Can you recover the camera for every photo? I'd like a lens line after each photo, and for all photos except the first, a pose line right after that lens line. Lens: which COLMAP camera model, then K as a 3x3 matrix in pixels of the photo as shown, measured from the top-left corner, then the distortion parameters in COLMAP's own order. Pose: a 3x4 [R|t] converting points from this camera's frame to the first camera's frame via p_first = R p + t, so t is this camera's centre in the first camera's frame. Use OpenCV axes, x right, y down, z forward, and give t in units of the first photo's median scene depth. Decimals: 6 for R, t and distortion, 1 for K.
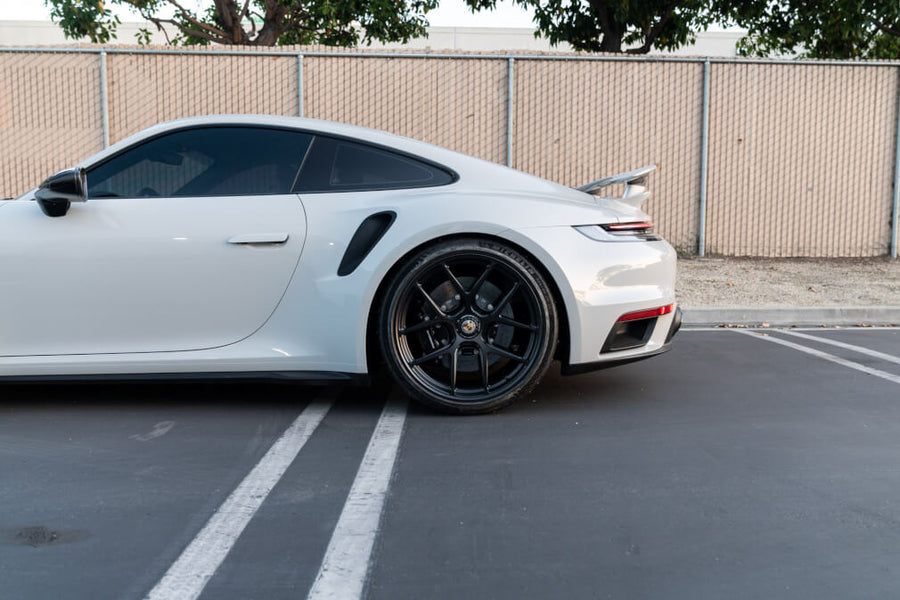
lens RADIAL K [[631.2, 0, 448.9], [0, 631.2, 279.1], [0, 0, 1]] dist [-0.007975, 0.000499]
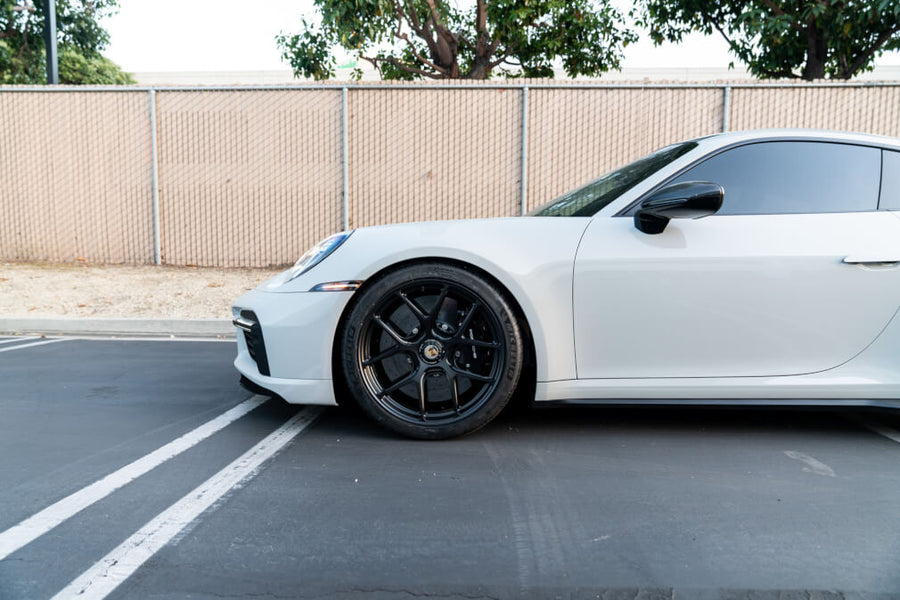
lens RADIAL K [[561.5, 0, 450.0], [0, 561.5, 300.0], [0, 0, 1]] dist [-0.004967, 0.000617]
pose [[0.996529, 0.010780, -0.082545, -0.277549], [-0.010255, 0.999924, 0.006786, -0.000400], [0.082612, -0.005916, 0.996564, 0.038196]]
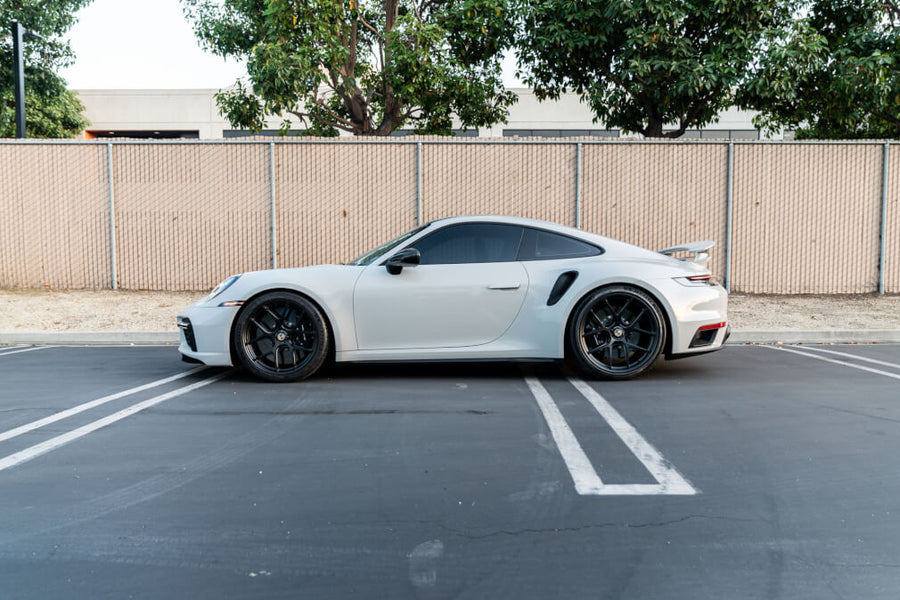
lens RADIAL K [[603.9, 0, 448.5], [0, 603.9, 305.6], [0, 0, 1]] dist [-0.007008, 0.001356]
pose [[0.999403, -0.003935, -0.034314, -0.130932], [0.003352, 0.999849, -0.017024, 0.007663], [0.034375, 0.016899, 0.999266, -0.255883]]
